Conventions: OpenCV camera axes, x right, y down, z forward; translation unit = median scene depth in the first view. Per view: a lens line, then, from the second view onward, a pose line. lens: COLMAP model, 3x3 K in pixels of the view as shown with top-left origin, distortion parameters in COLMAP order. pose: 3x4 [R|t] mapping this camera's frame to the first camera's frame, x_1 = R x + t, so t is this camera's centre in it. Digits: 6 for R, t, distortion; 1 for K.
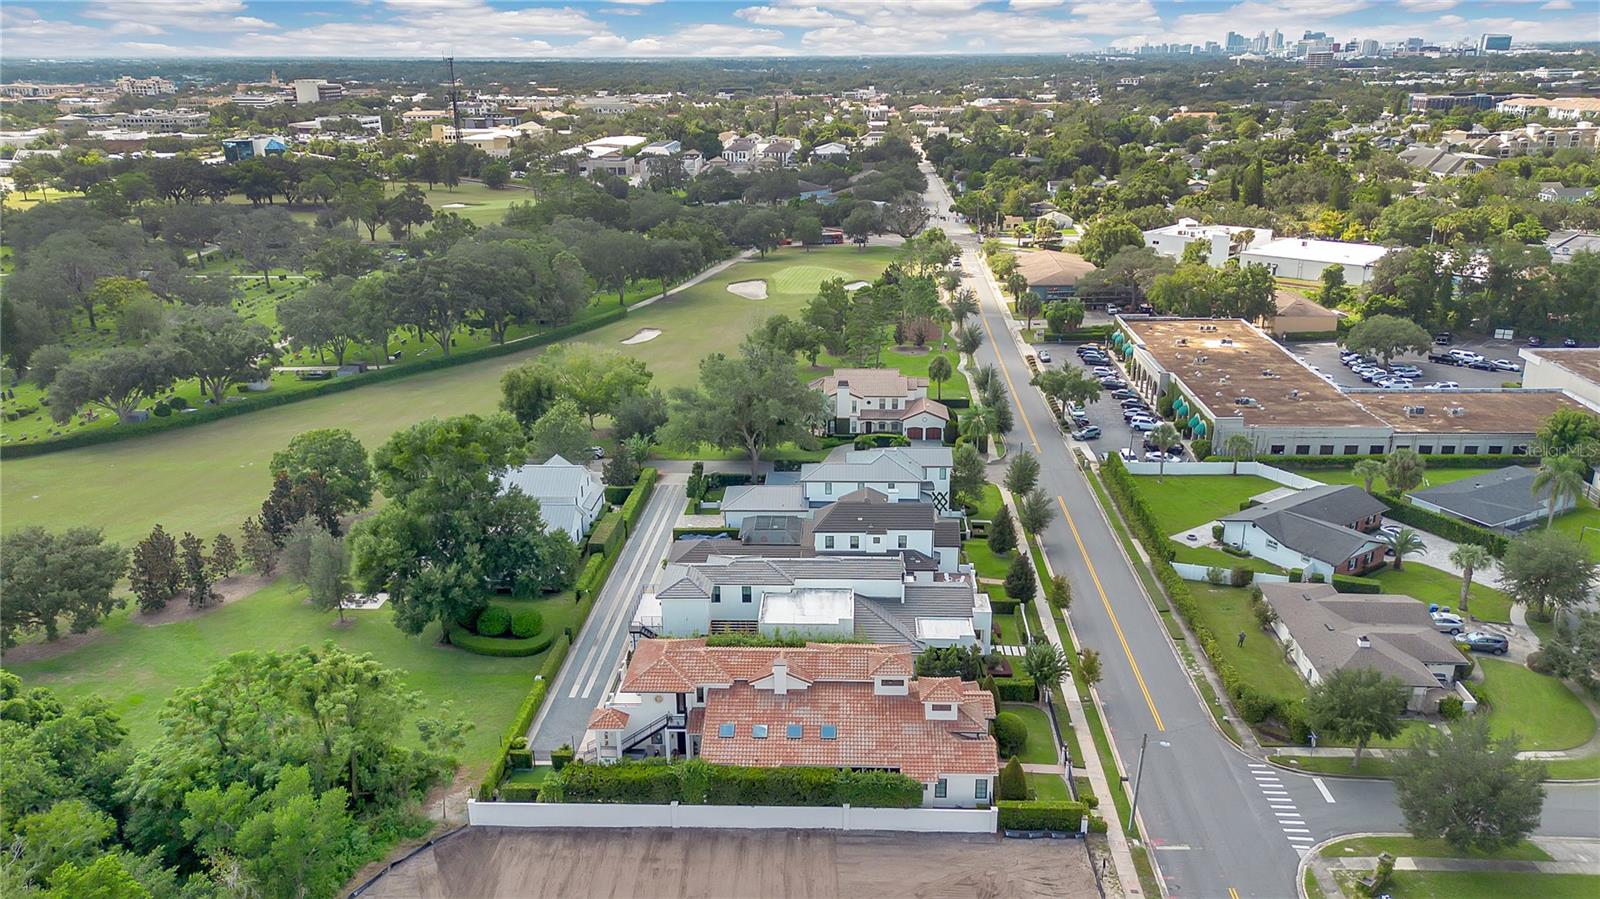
lens RADIAL K [[1126.7, 0, 812.3], [0, 1126.7, 446.1], [0, 0, 1]] dist [0.059318, -0.004847]
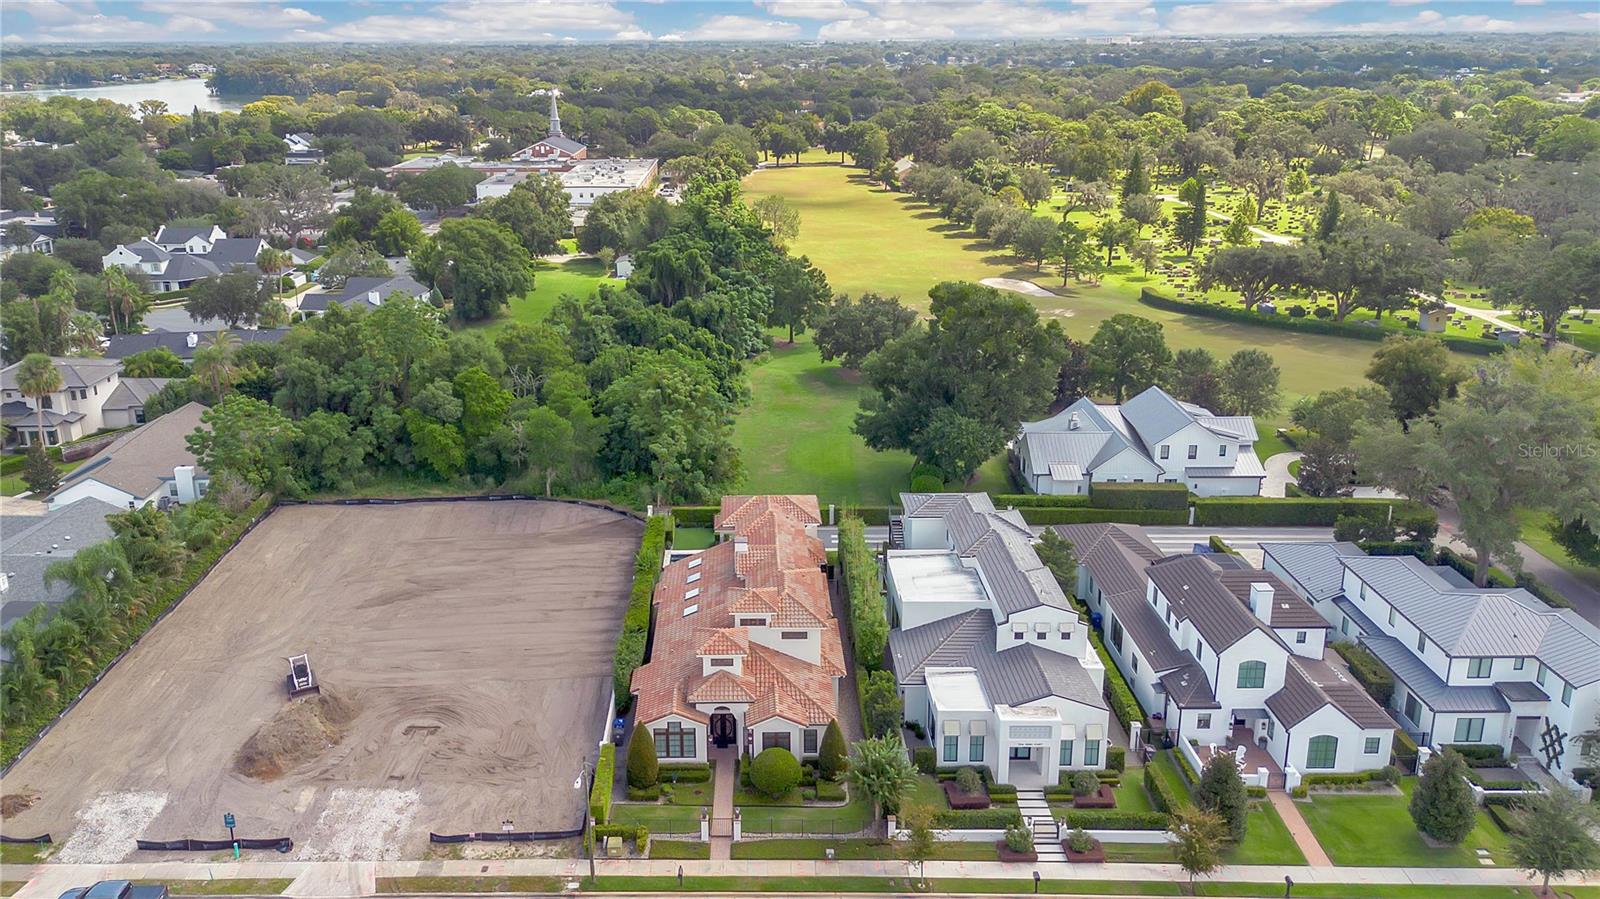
lens RADIAL K [[1147.0, 0, 732.8], [0, 1147.0, 342.2], [0, 0, 1]] dist [0.058570, -0.053778]
pose [[0.030056, 0.259285, -0.965333, 0.566093], [-0.311903, 0.919979, 0.237392, -0.126467], [0.949638, 0.293955, 0.108523, 0.542438]]
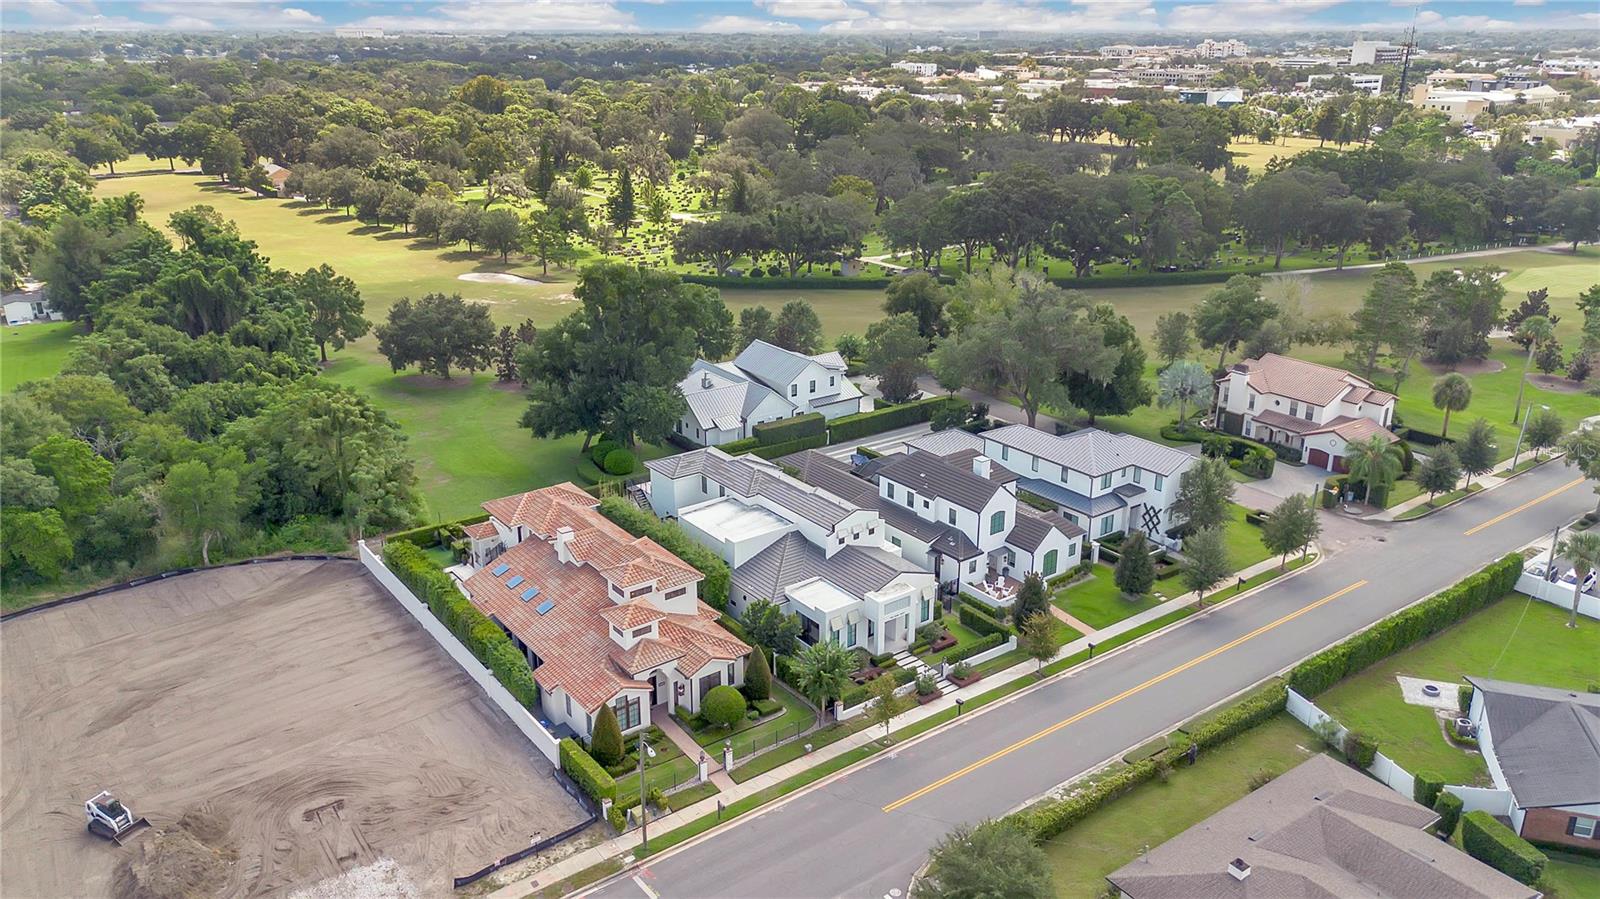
lens RADIAL K [[1169.8, 0, 799.9], [0, 1169.8, 405.9], [0, 0, 1]] dist [0.067491, -0.102242]
pose [[0.631207, 0.243692, -0.736337, 0.527829], [-0.256069, 0.961603, 0.098736, -0.040412], [0.732125, 0.126230, 0.669373, 0.297951]]
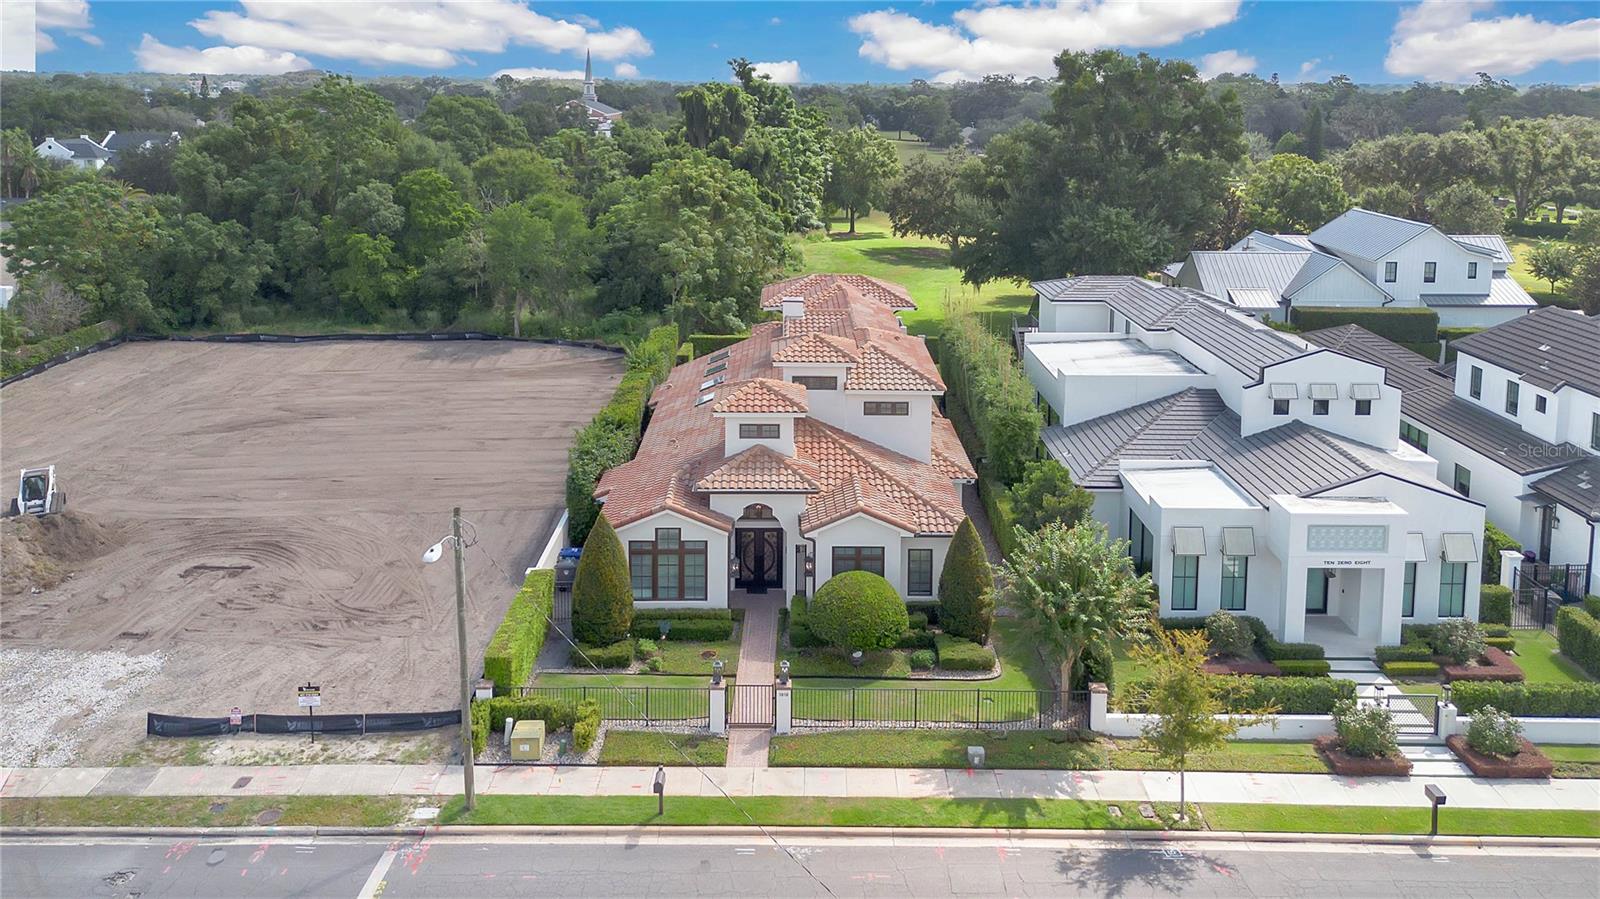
lens RADIAL K [[1183.2, 0, 800.7], [0, 1183.2, 214.9], [0, 0, 1]] dist [0.028904, -0.003043]
pose [[0.046076, 0.119371, -0.991780, 0.379385], [-0.330278, 0.938819, 0.097652, 0.057193], [0.942758, 0.323064, 0.082682, 0.607714]]
